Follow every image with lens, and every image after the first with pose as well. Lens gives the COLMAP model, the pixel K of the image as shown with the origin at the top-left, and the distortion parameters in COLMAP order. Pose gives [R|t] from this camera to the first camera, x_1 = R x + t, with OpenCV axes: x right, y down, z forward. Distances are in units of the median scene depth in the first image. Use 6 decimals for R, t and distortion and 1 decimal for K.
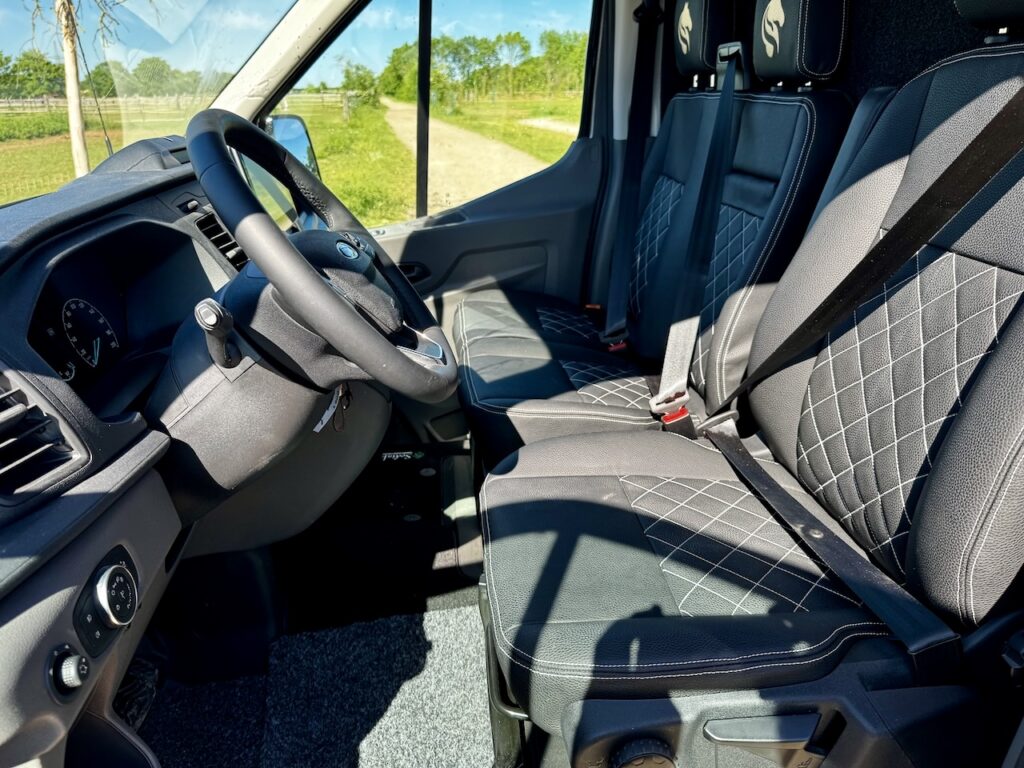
lens RADIAL K [[750.6, 0, 513.5], [0, 750.6, 386.8], [0, 0, 1]] dist [0.032854, -0.042577]
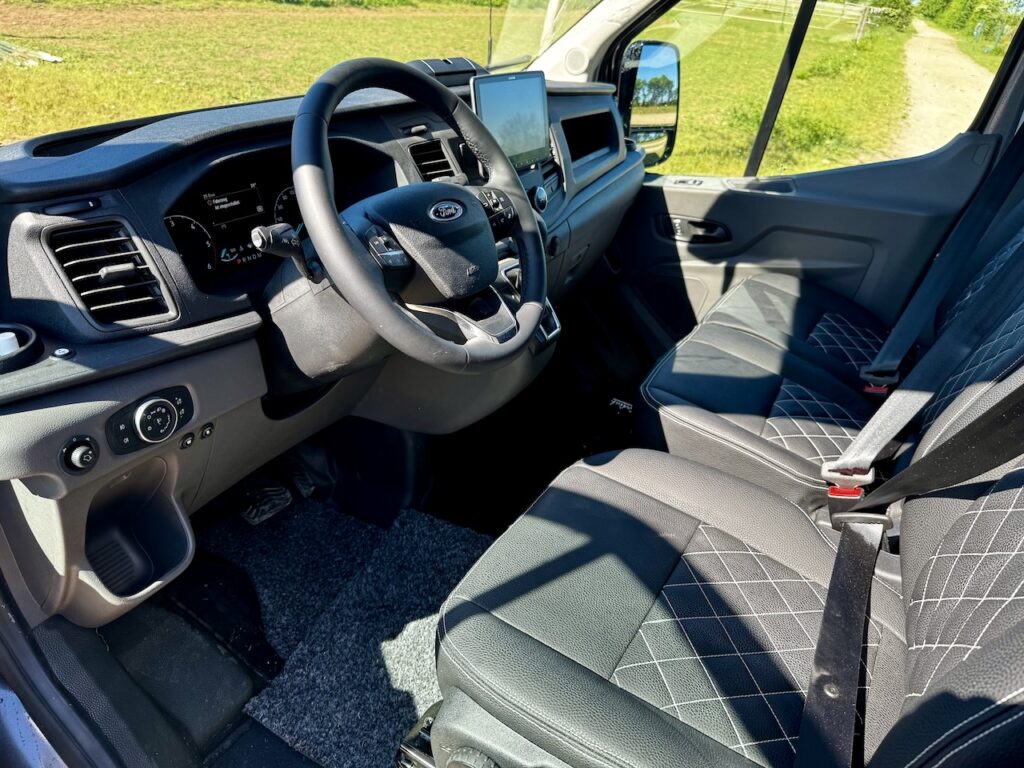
lens RADIAL K [[750.6, 0, 504.8], [0, 750.6, 384.3], [0, 0, 1]] dist [0.032854, -0.042577]
pose [[0.789462, 0.380845, -0.481360, 0.274230], [-0.324025, 0.924637, 0.200137, -0.117755], [0.521304, -0.002028, 0.853368, 0.081182]]
